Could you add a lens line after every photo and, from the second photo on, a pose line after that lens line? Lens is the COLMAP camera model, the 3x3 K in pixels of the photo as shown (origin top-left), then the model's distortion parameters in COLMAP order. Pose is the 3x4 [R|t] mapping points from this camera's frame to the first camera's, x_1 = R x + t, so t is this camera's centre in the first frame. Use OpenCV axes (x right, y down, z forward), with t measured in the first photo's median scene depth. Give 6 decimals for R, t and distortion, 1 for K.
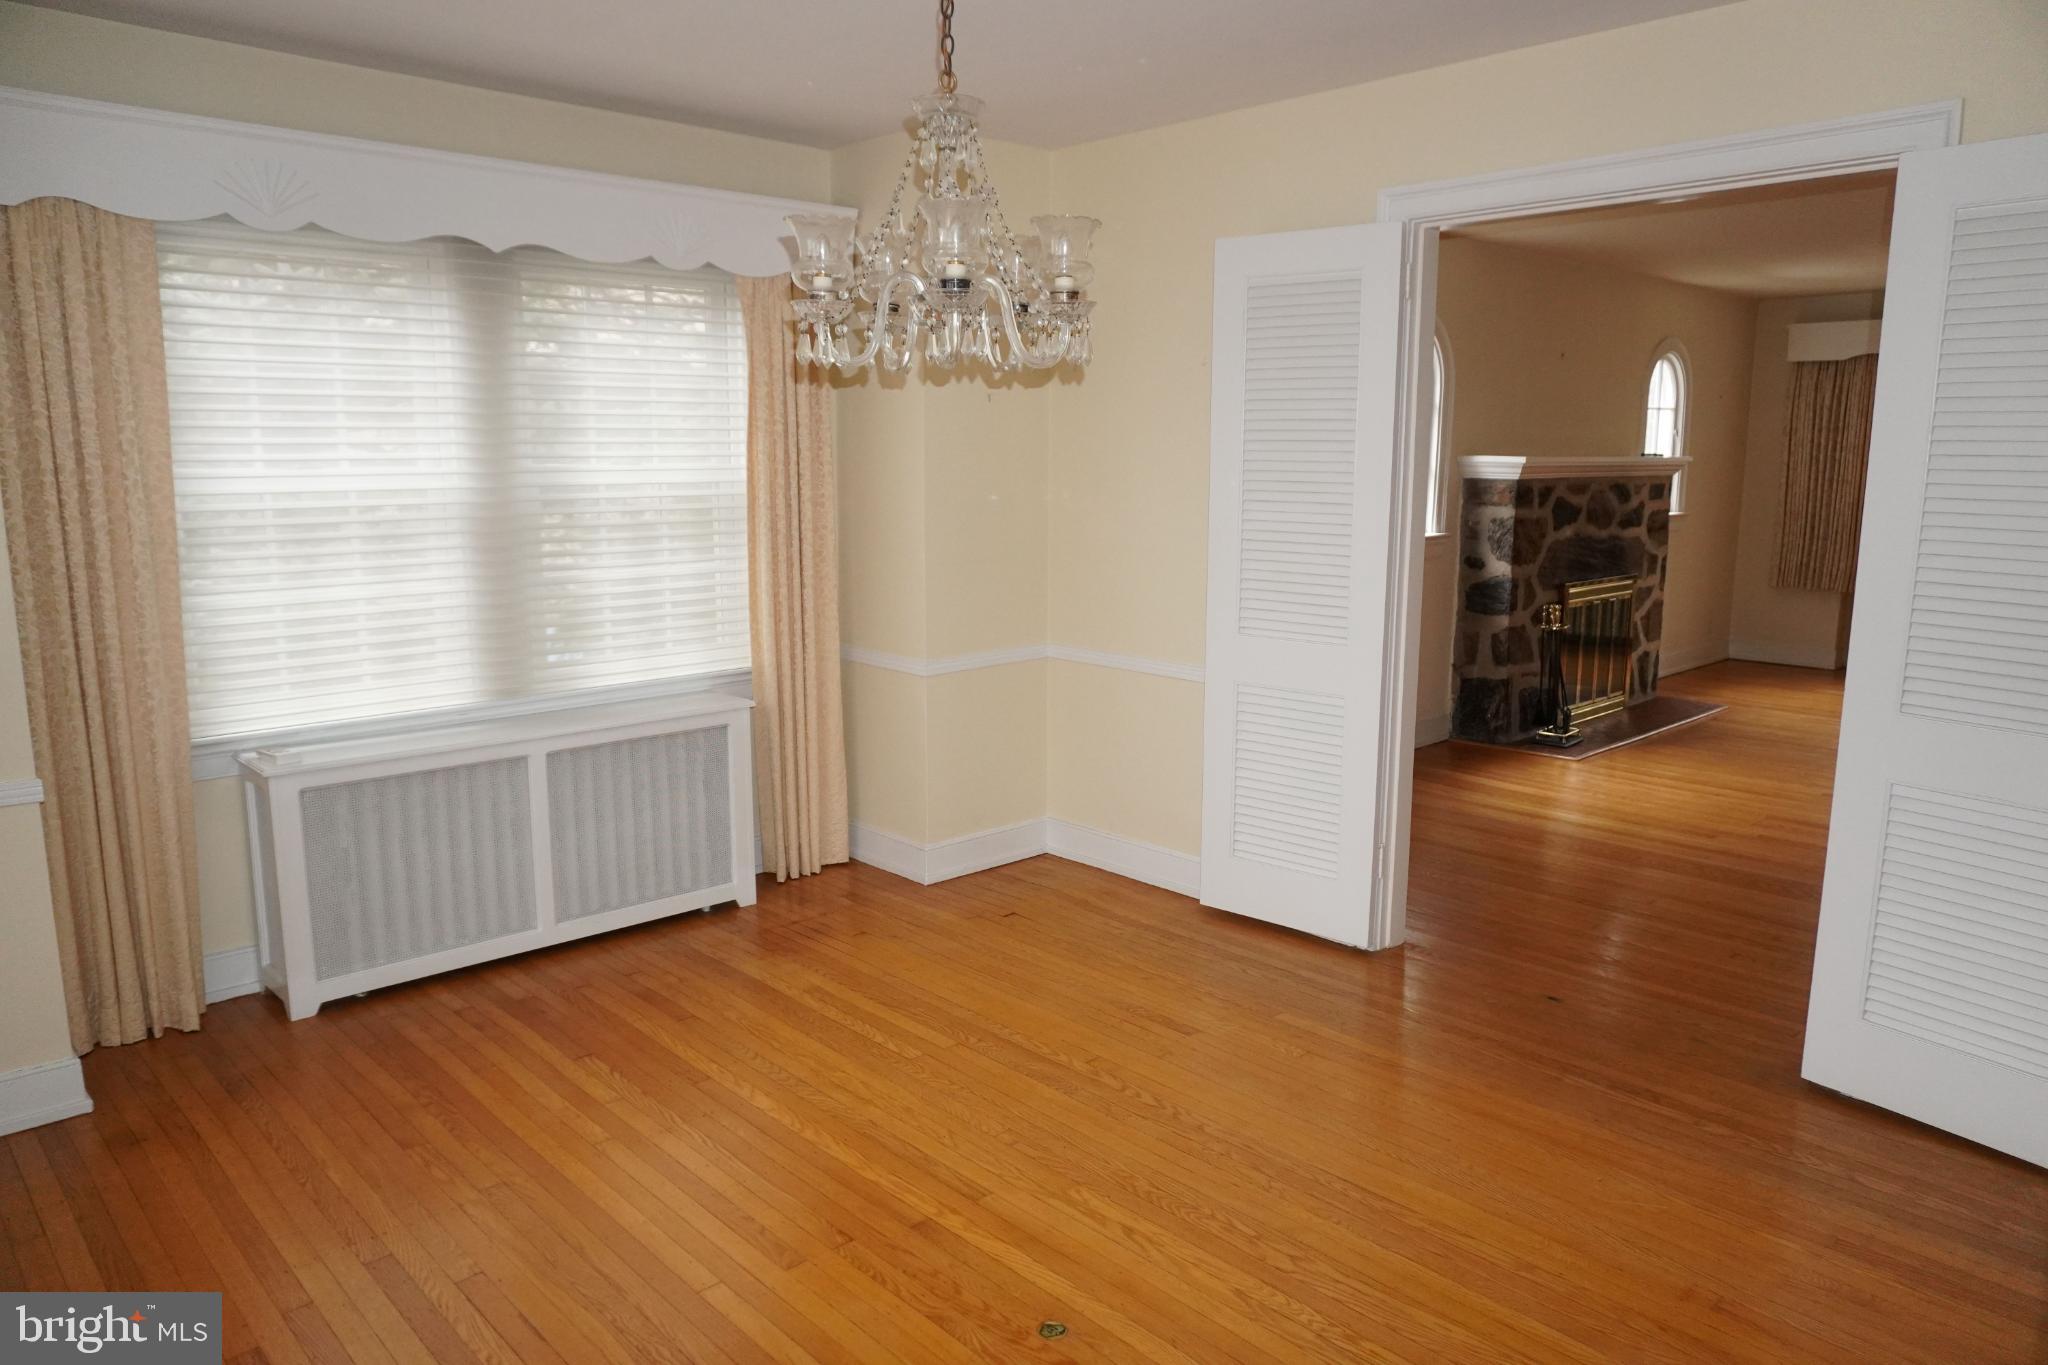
lens RADIAL K [[1348.3, 0, 1024.0], [0, 1348.3, 682.5], [0, 0, 1]] dist [0.005464, 0.001446]
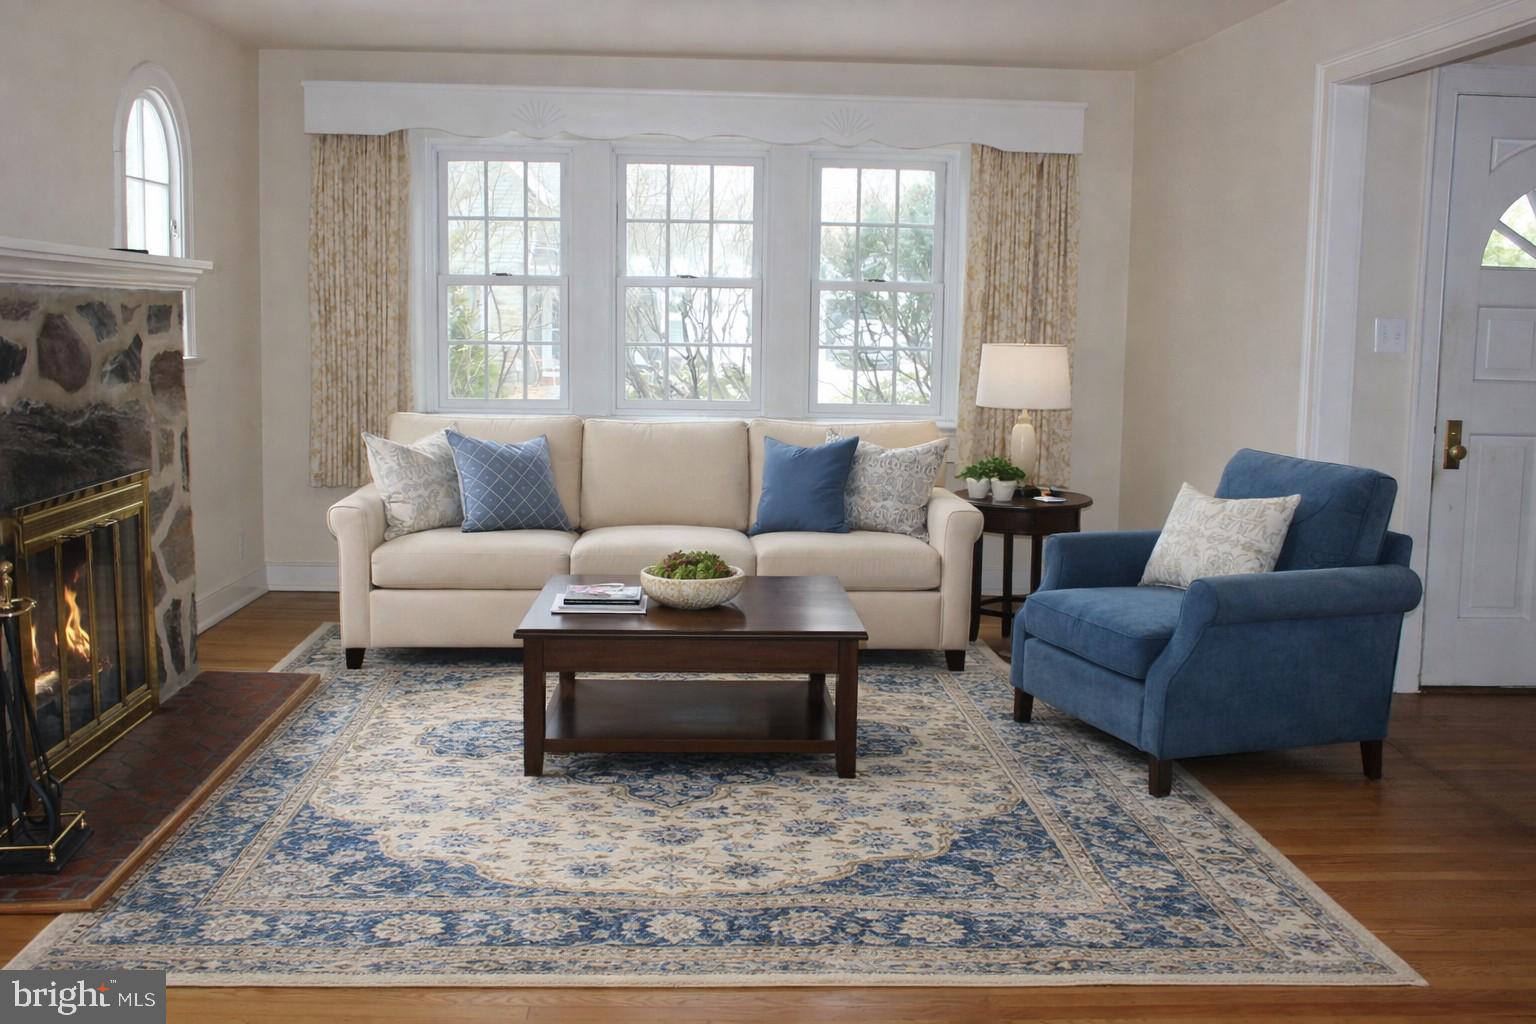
lens RADIAL K [[1411.6, 0, 768.0], [0, 1411.6, 512.0], [0, 0, 1]] dist [-0.137513, 0.003945]
pose [[0.644568, -0.107797, 0.756909, 0.195118], [0.122723, 0.991761, 0.036736, -0.051916], [-0.754633, 0.069212, 0.652486, 0.448965]]
